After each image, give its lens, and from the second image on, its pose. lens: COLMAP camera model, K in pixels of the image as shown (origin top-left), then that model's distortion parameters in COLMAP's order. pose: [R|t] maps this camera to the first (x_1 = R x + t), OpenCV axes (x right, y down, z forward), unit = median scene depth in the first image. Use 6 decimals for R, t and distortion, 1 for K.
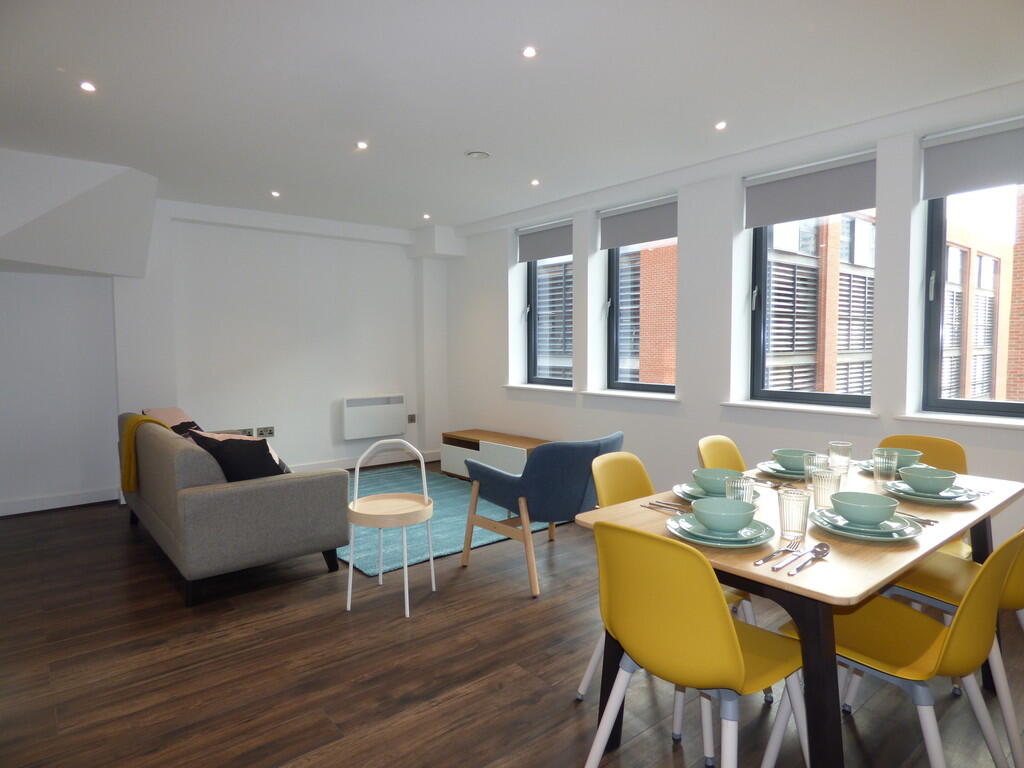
lens RADIAL K [[611.2, 0, 519.5], [0, 611.2, 384.8], [0, 0, 1]] dist [0.000677, -0.013479]
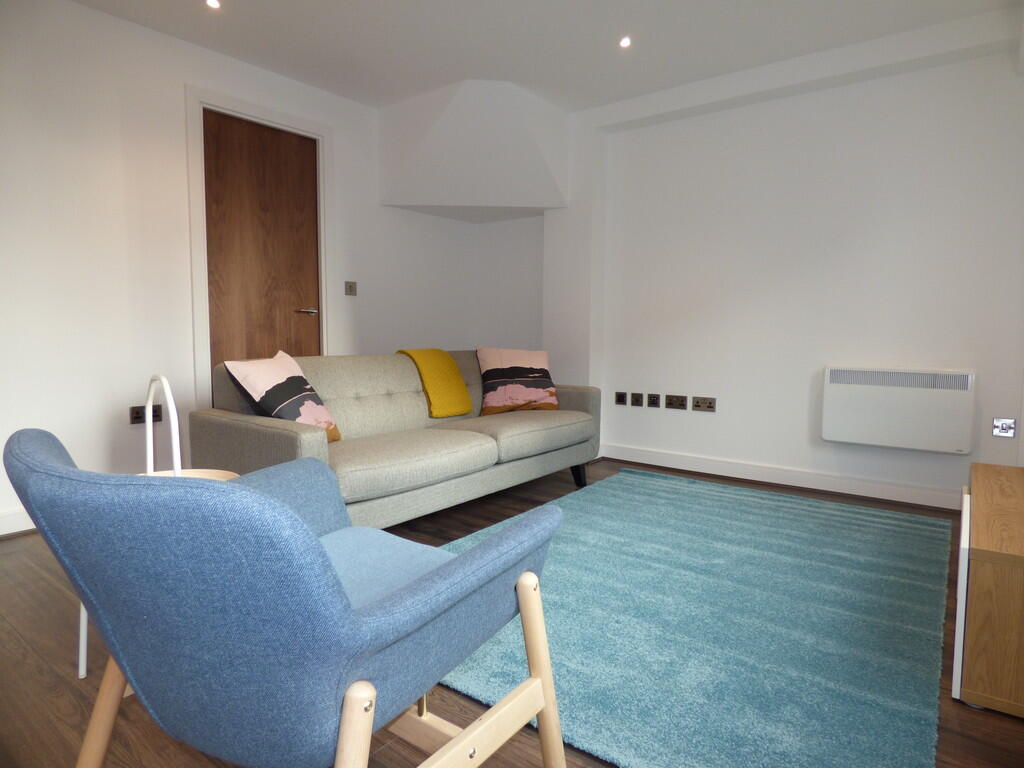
lens RADIAL K [[611.2, 0, 519.5], [0, 611.2, 384.8], [0, 0, 1]] dist [0.000677, -0.013479]
pose [[0.211562, 0.091024, -0.973117, 0.208588], [-0.063487, 0.994831, 0.079253, 0.011818], [0.975300, 0.045013, 0.216247, 0.604459]]
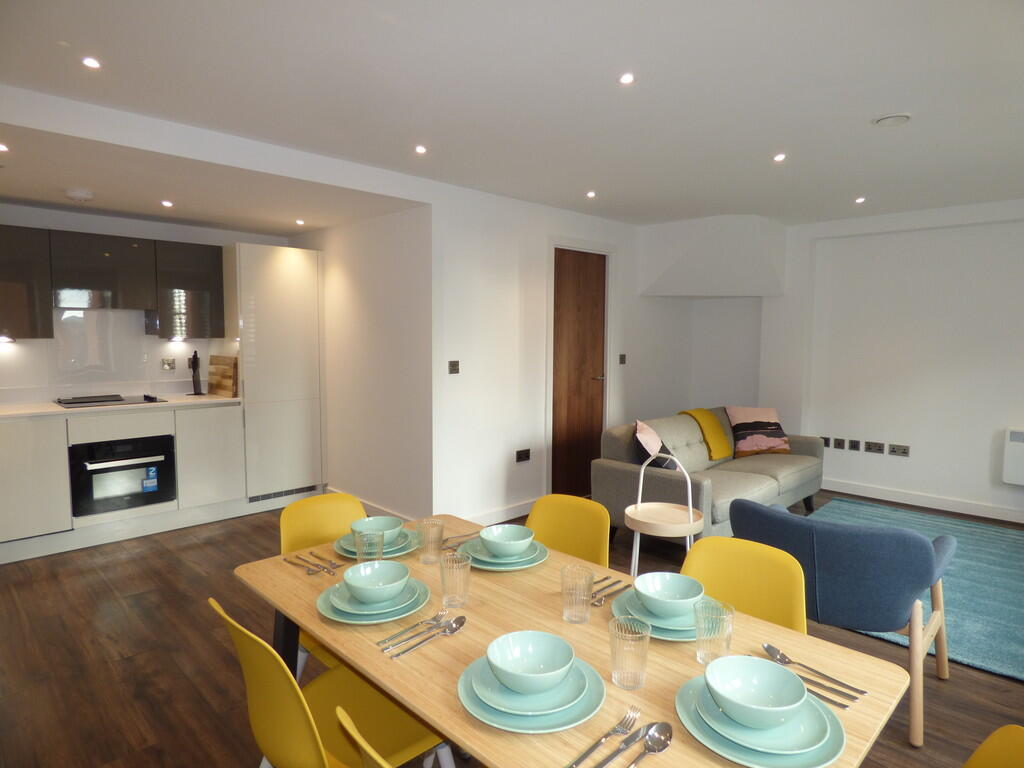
lens RADIAL K [[611.2, 0, 519.5], [0, 611.2, 384.8], [0, 0, 1]] dist [0.000677, -0.013479]
pose [[0.089822, 0.086818, -0.992167, 0.413627], [-0.064278, 0.994622, 0.081214, -0.055907], [0.993881, 0.056480, 0.094920, 0.318983]]
